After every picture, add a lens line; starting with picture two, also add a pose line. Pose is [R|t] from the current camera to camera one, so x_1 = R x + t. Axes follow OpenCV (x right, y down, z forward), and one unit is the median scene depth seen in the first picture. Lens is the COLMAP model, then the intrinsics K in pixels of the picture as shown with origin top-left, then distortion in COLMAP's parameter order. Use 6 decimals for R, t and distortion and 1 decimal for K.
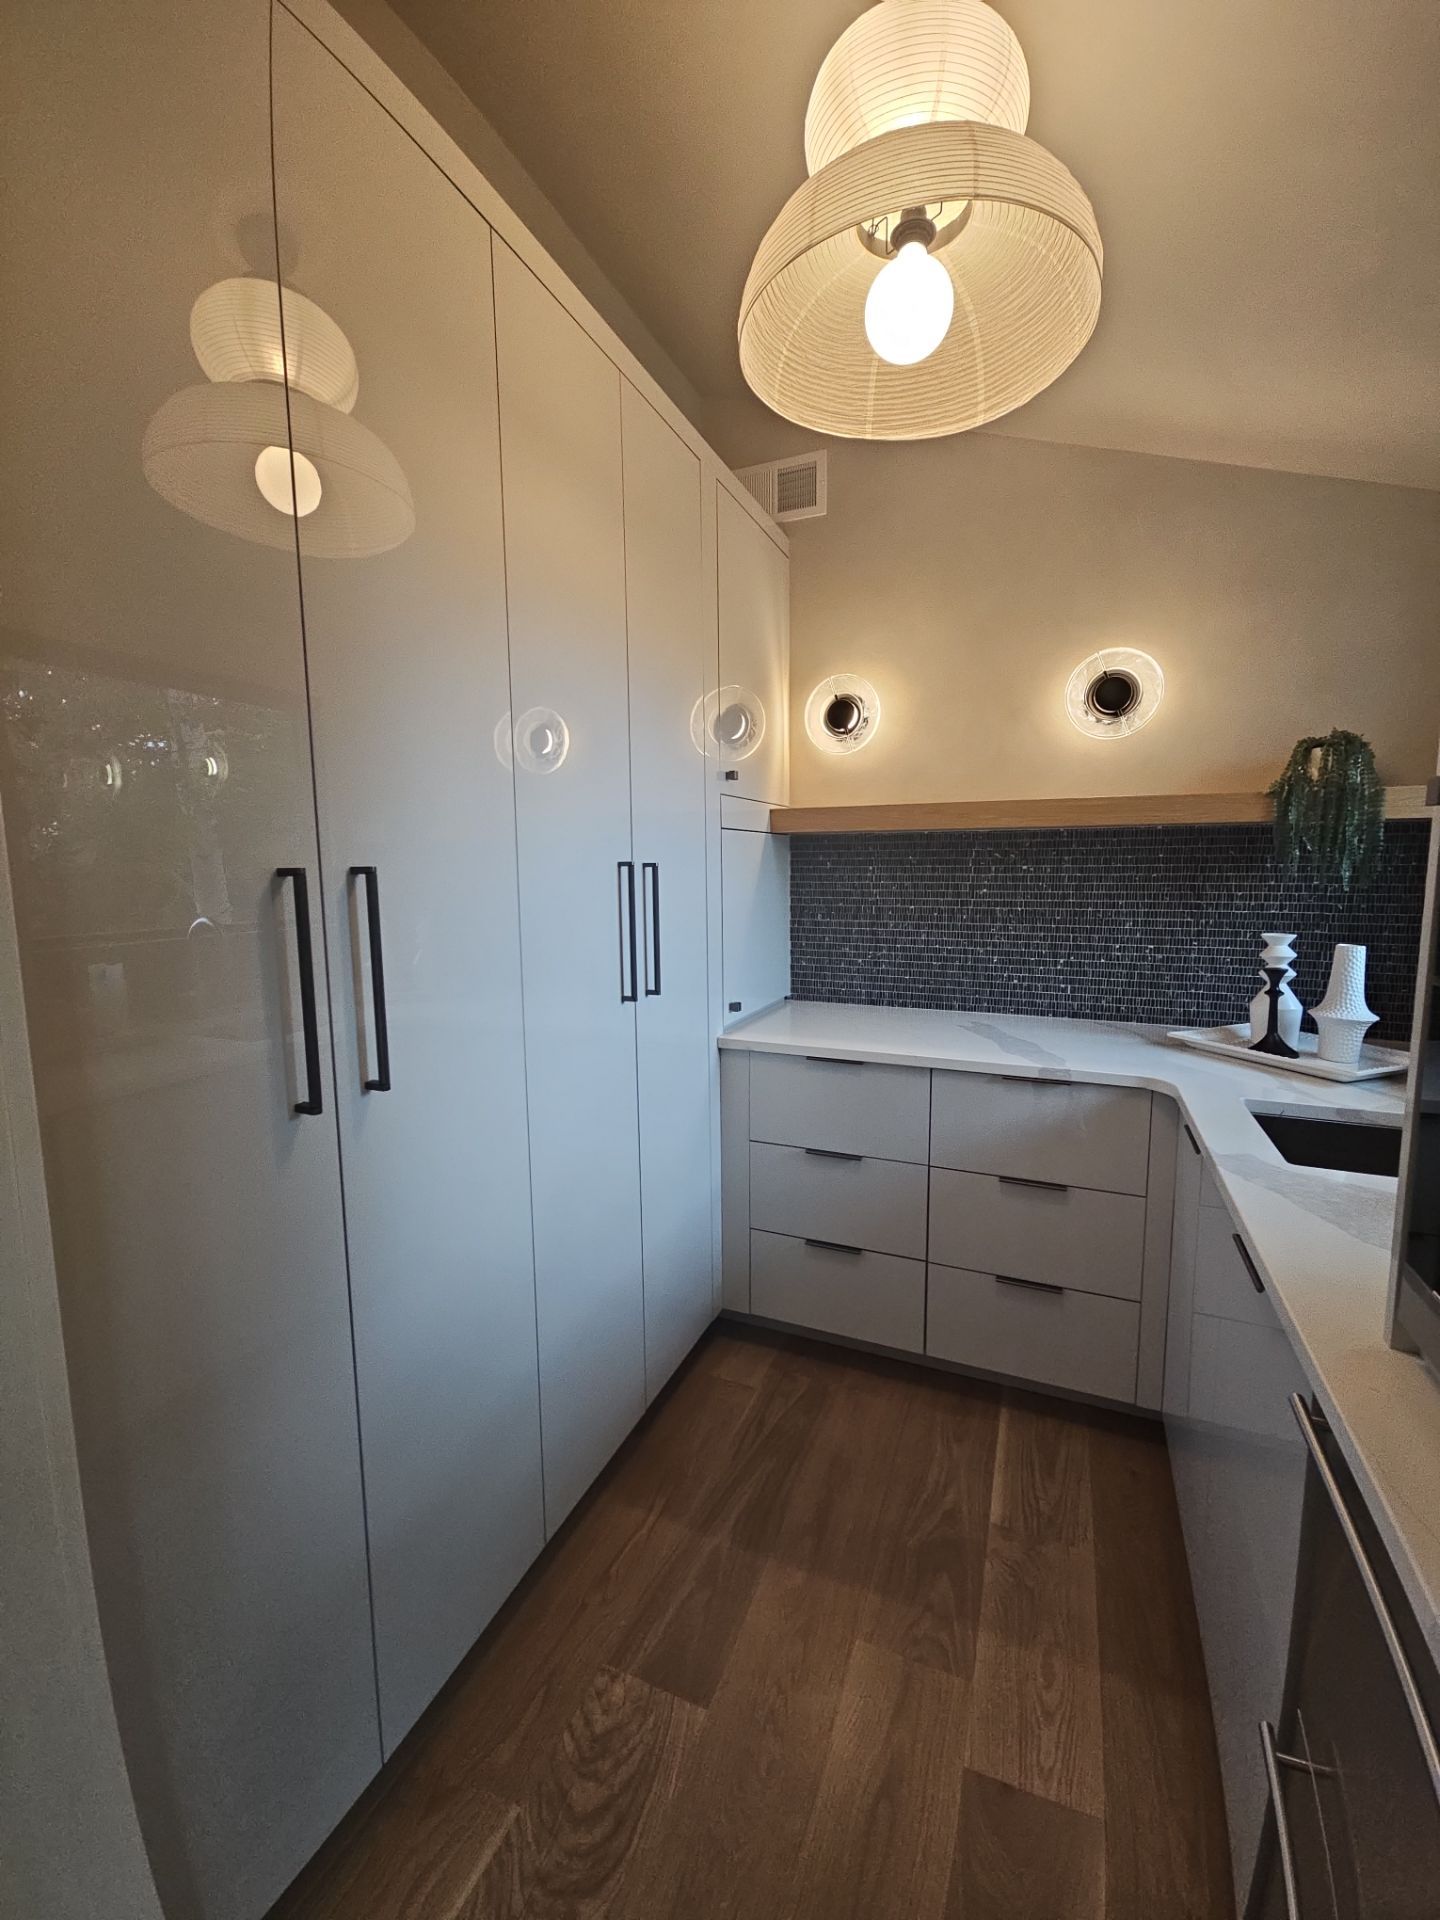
lens RADIAL K [[771.1, 0, 720.0], [0, 771.1, 960.0], [0, 0, 1]] dist [0.001238, -0.004643]
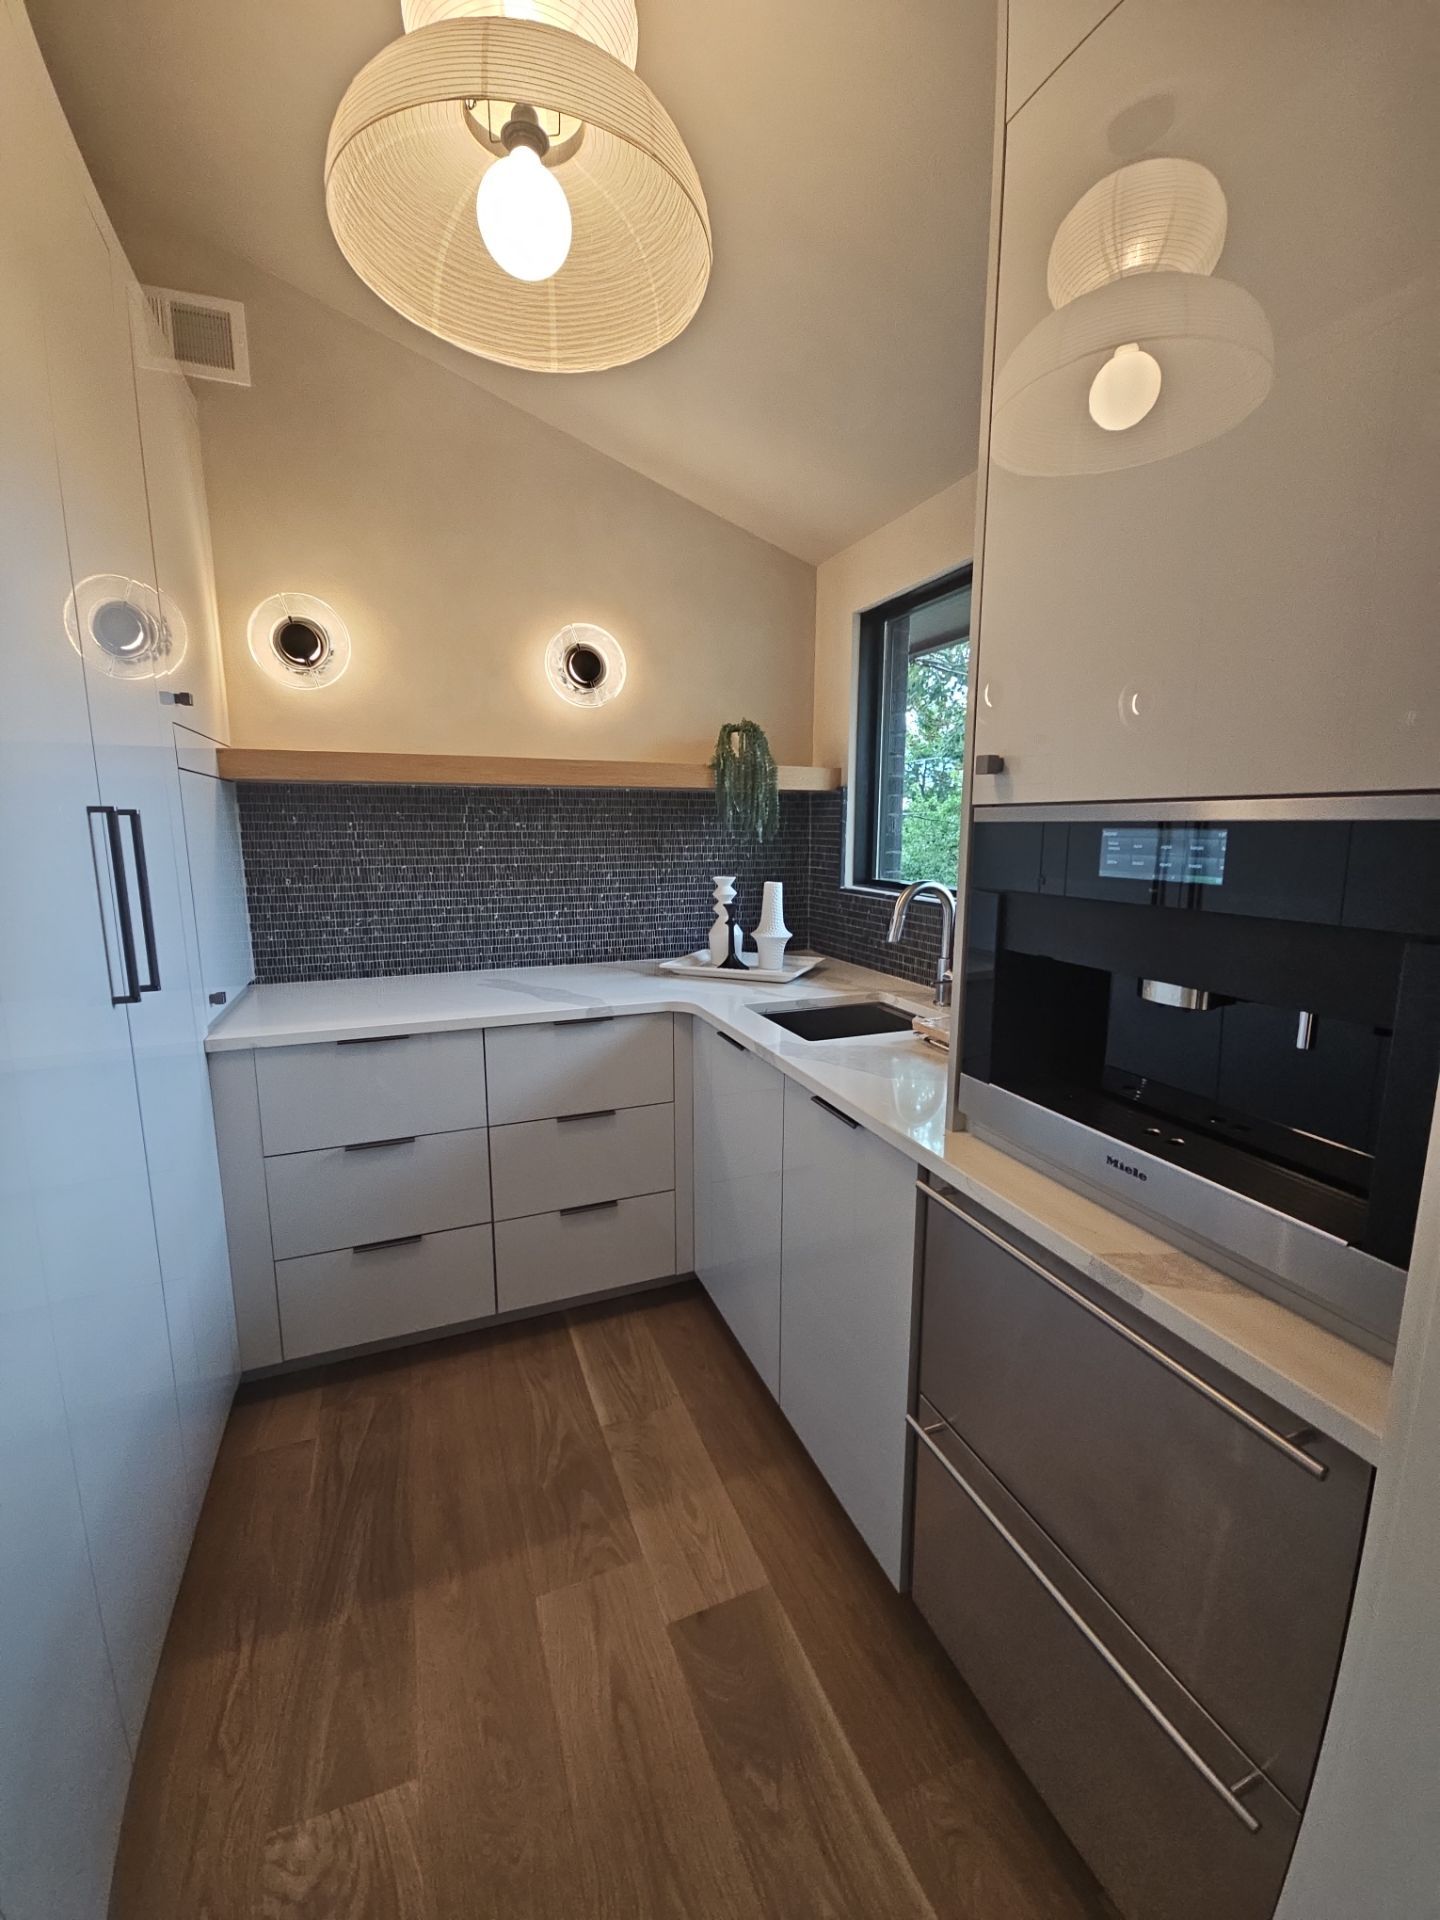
lens RADIAL K [[777.4, 0, 720.0], [0, 777.4, 960.0], [0, 0, 1]] dist [0.000814, 0.000168]
pose [[0.708930, -0.112437, 0.696259, -0.170939], [0.081626, 0.993657, 0.077351, 0.002129], [-0.700539, 0.001997, 0.713611, 0.073435]]
